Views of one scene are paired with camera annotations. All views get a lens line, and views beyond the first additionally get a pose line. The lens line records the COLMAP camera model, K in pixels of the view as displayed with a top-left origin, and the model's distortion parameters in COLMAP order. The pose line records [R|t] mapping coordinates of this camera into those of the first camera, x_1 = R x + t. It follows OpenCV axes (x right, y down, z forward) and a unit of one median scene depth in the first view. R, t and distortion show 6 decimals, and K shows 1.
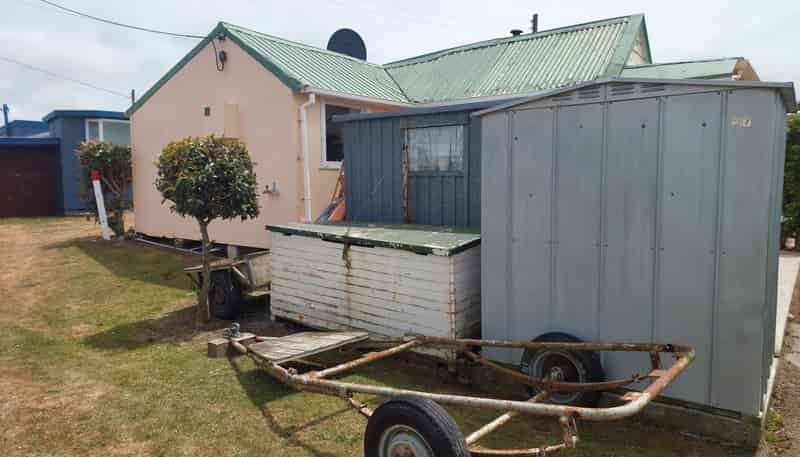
lens RADIAL K [[535.6, 0, 399.9], [0, 535.6, 223.8], [0, 0, 1]] dist [0.032718, -0.001760]
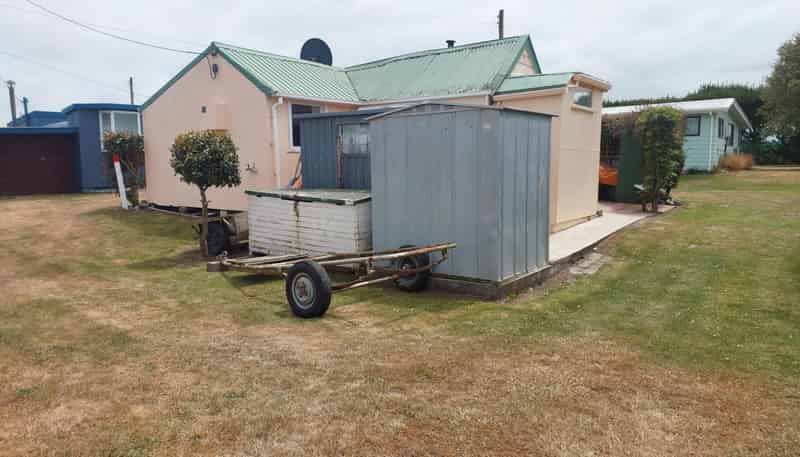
lens RADIAL K [[551.9, 0, 403.0], [0, 551.9, 217.5], [0, 0, 1]] dist [0.042279, -0.001888]
pose [[0.999983, -0.005523, 0.001827, 0.162624], [0.005494, 0.999868, 0.015284, 0.050160], [-0.001911, -0.015274, 0.999882, -0.471374]]
